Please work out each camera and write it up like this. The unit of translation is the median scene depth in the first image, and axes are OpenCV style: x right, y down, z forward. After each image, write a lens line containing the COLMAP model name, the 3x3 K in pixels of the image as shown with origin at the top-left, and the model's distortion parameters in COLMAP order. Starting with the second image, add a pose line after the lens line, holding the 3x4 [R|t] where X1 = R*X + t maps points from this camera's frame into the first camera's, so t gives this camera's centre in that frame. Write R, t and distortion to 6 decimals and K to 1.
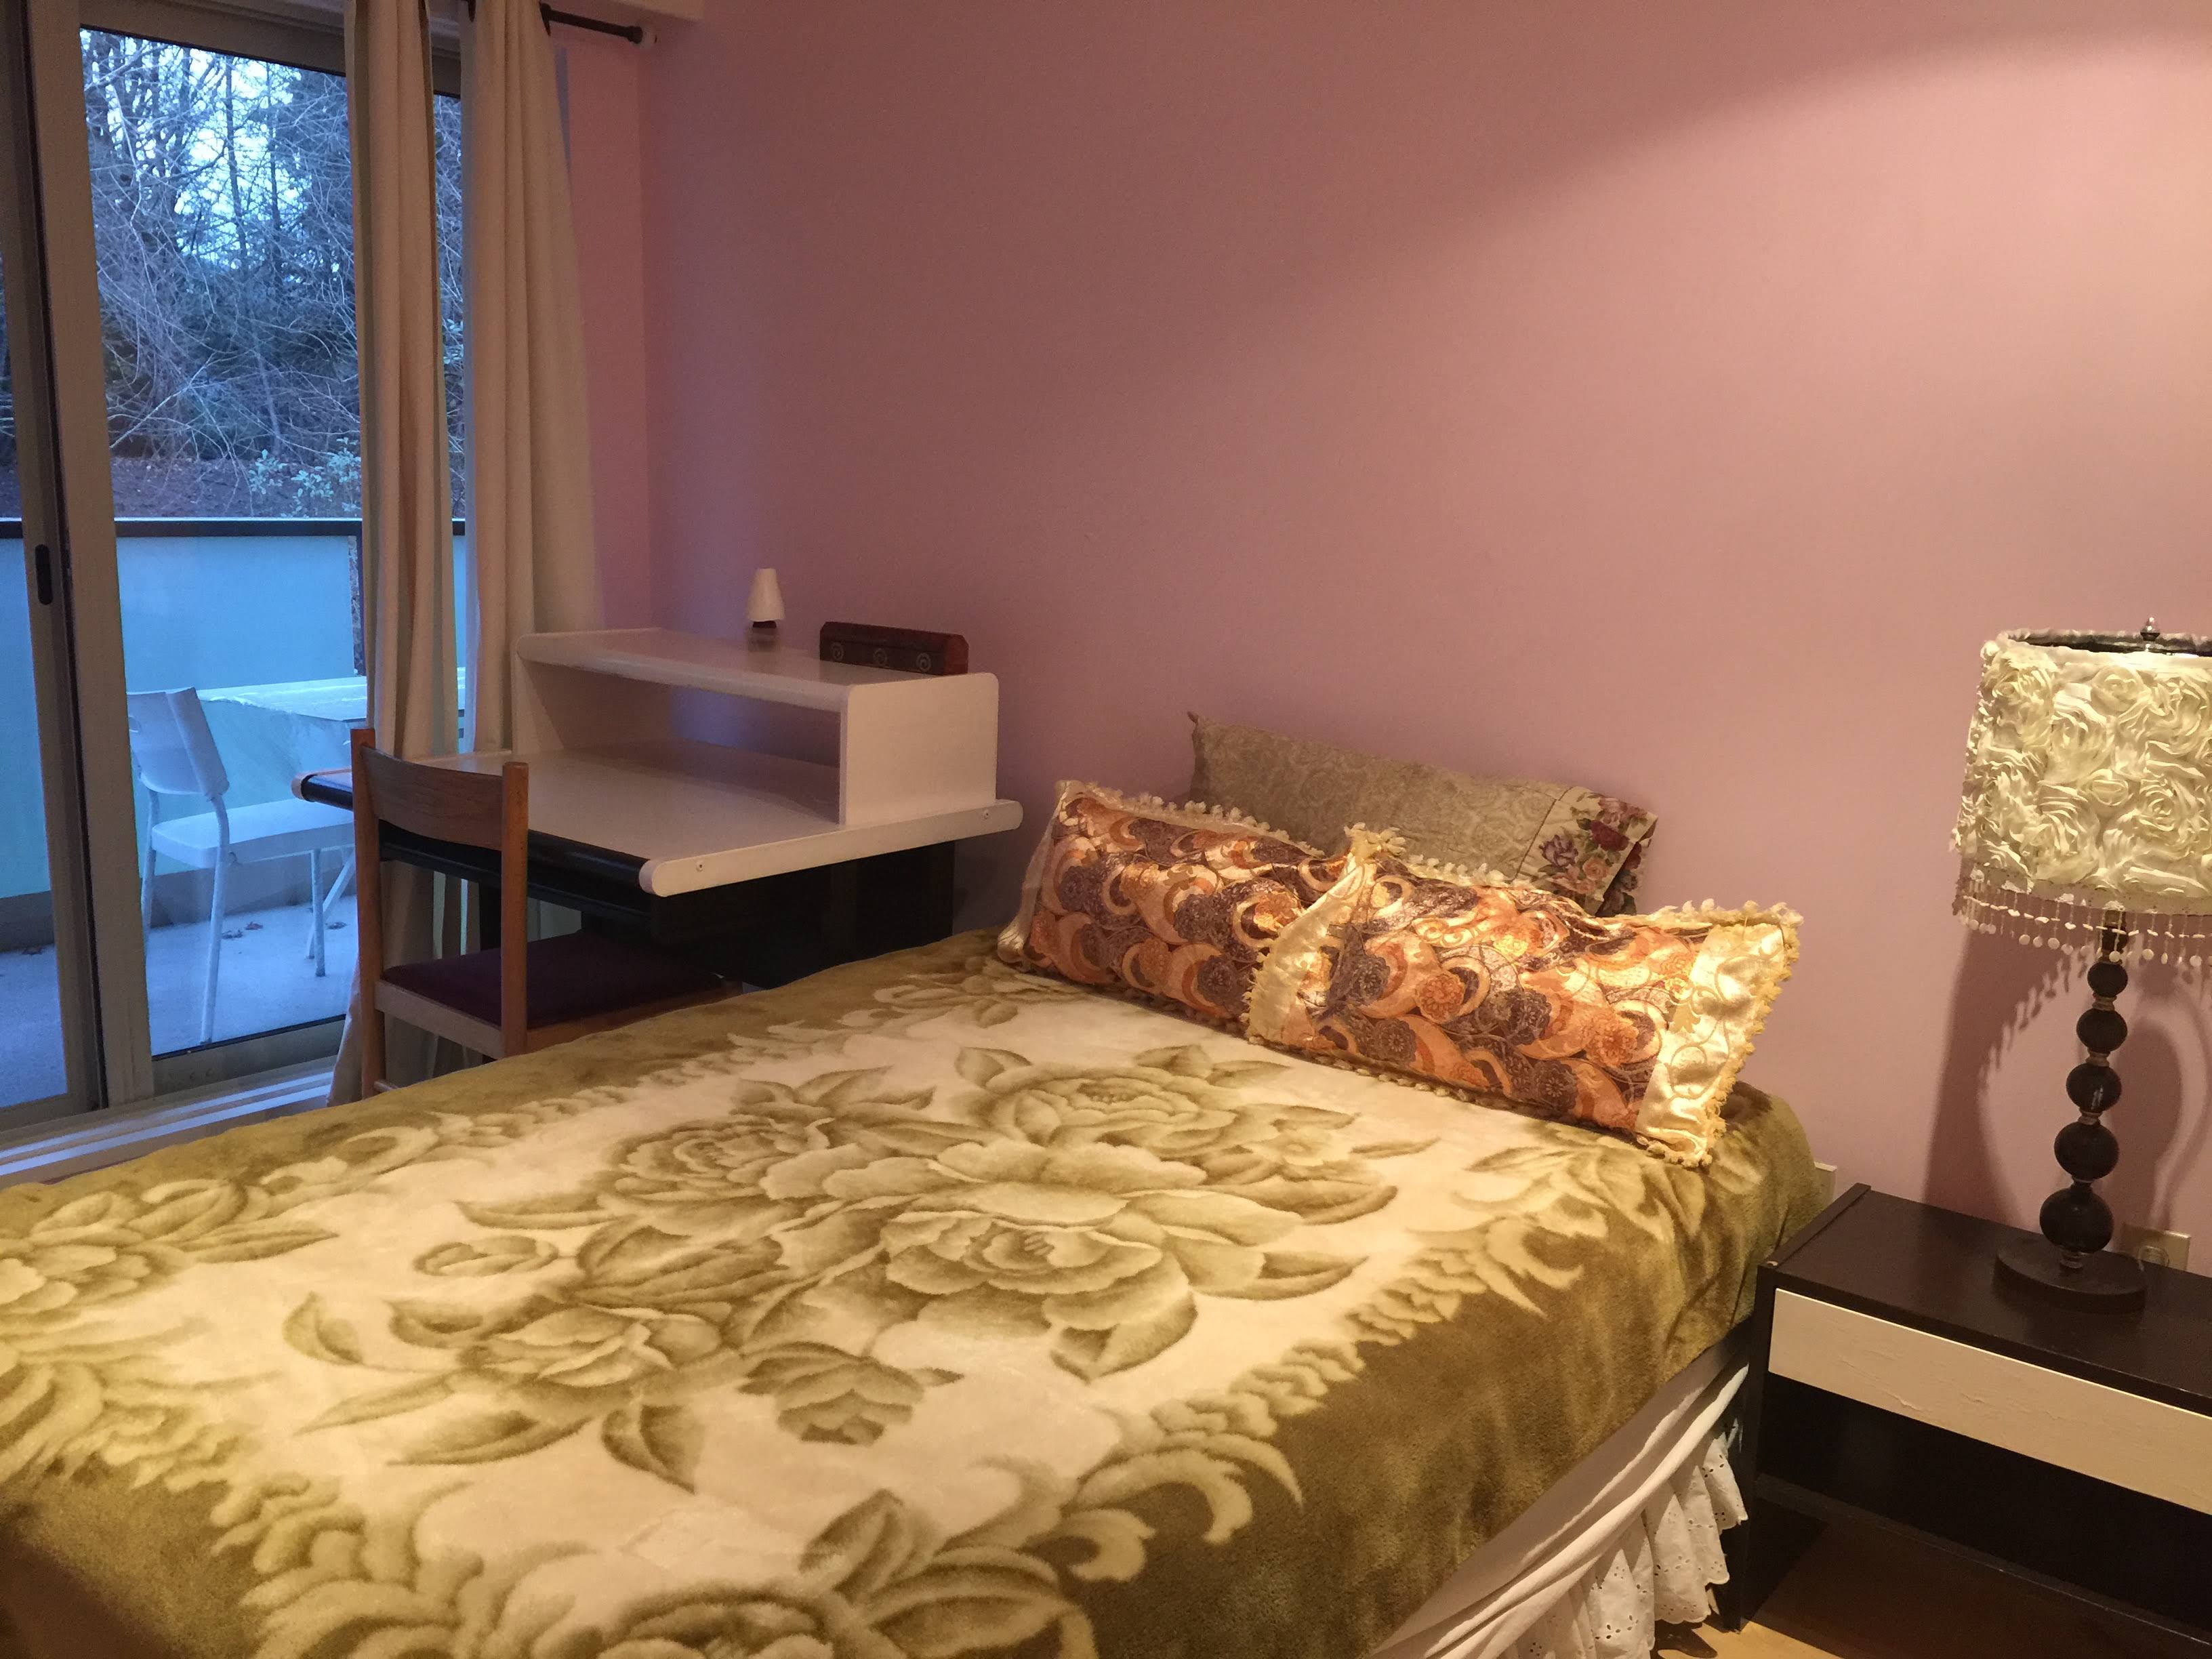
lens RADIAL K [[1888.6, 0, 1113.2], [0, 1888.6, 827.9], [0, 0, 1]] dist [-0.017805, 0.000974]
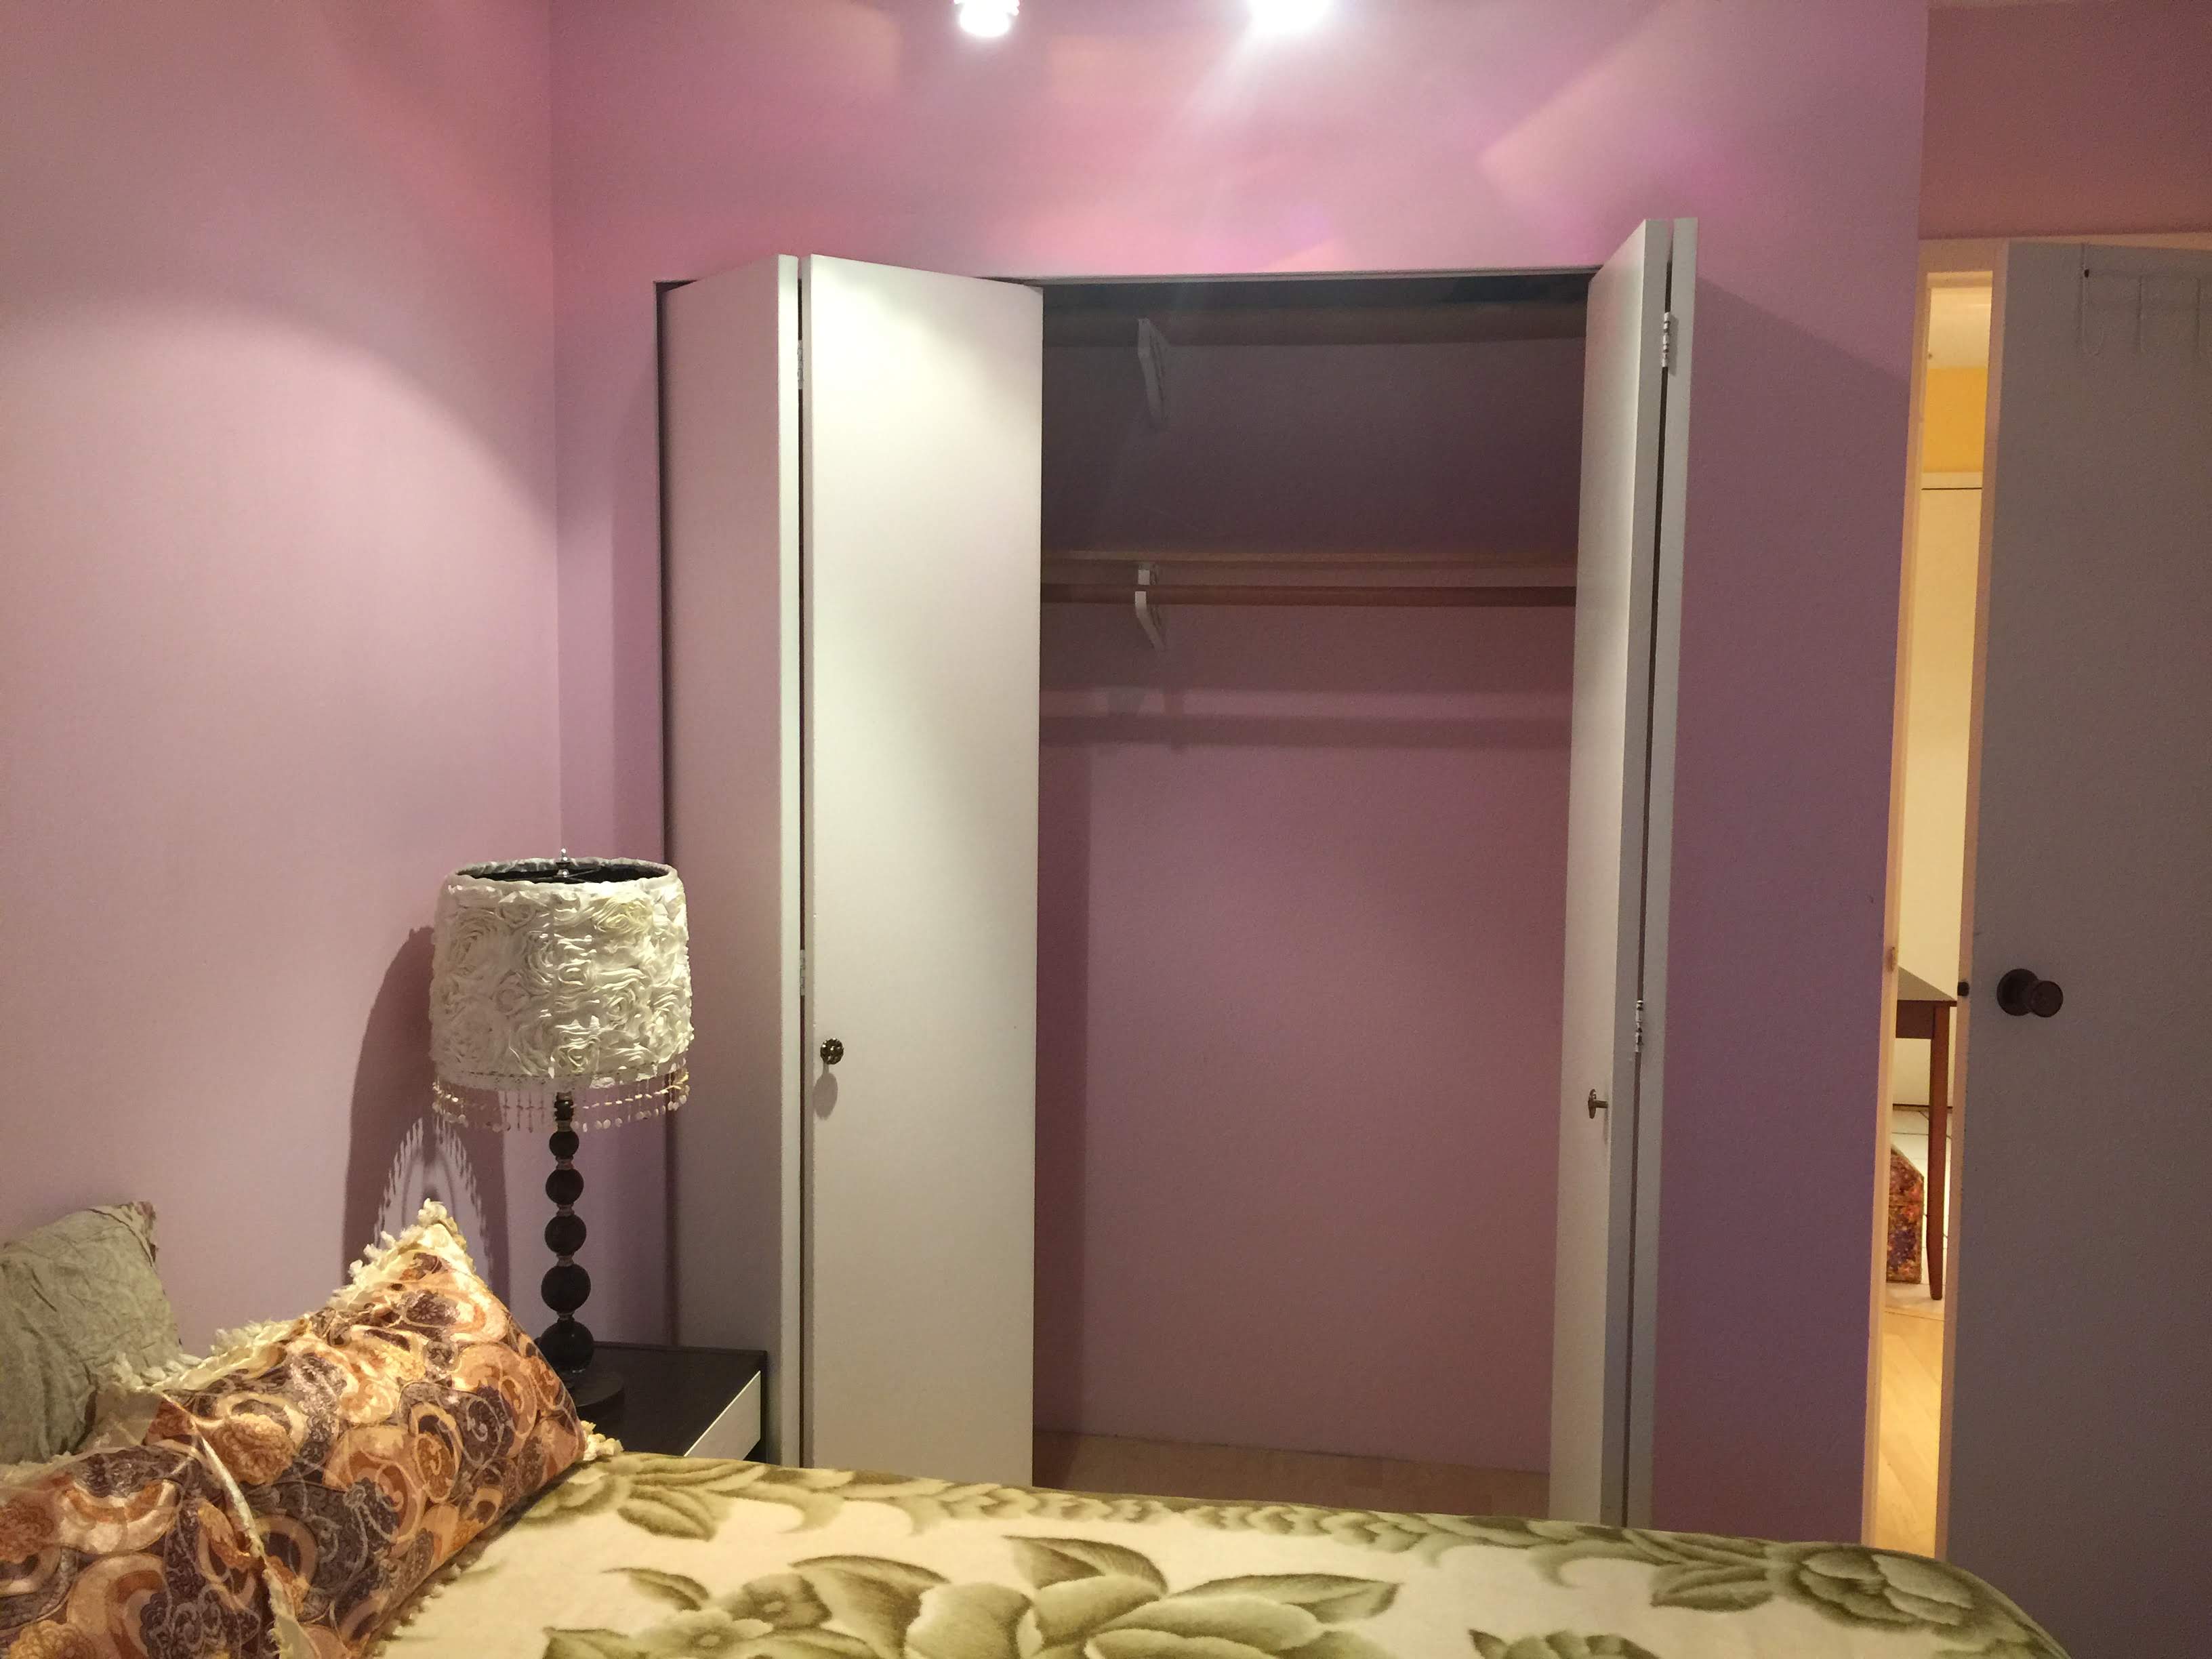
lens RADIAL K [[1888.6, 0, 1113.7], [0, 1888.6, 828.1], [0, 0, 1]] dist [-0.017805, 0.000974]
pose [[-0.497286, -0.118779, 0.859417, -0.736183], [0.139998, 0.966616, 0.214602, -0.357496], [-0.856217, 0.227036, -0.464056, 1.365545]]
